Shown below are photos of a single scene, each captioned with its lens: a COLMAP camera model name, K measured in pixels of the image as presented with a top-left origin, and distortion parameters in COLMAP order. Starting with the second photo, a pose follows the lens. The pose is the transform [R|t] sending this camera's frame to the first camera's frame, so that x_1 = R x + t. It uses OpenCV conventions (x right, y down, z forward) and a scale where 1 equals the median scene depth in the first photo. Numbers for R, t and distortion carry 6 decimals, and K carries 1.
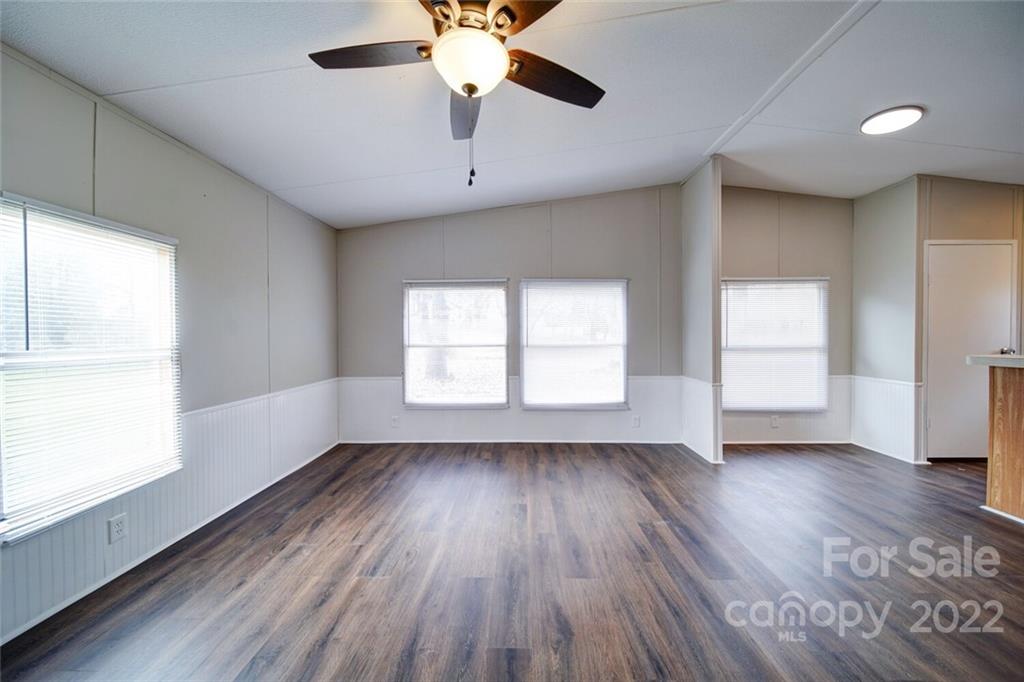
lens RADIAL K [[368.7, 0, 513.6], [0, 368.7, 338.1], [0, 0, 1]] dist [0.000287, 0.000036]
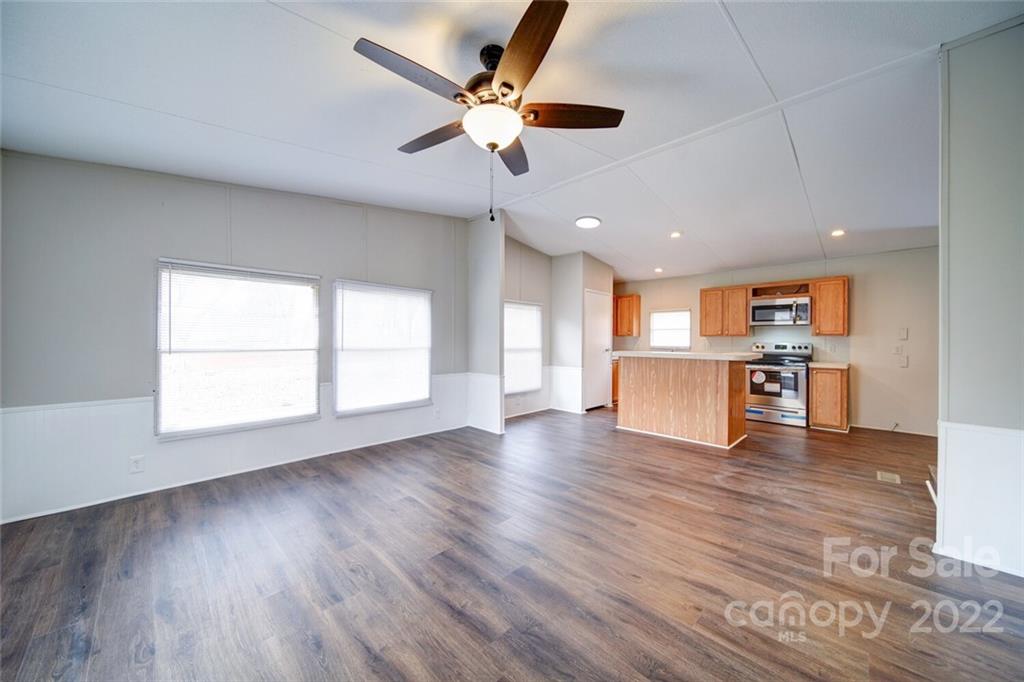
lens RADIAL K [[368.7, 0, 513.6], [0, 368.7, 338.1], [0, 0, 1]] dist [0.000287, 0.000036]
pose [[0.677384, 0.013247, 0.735510, -0.375354], [-0.001492, 0.999861, -0.016634, 0.006572], [-0.735628, 0.010170, 0.677309, 0.033262]]
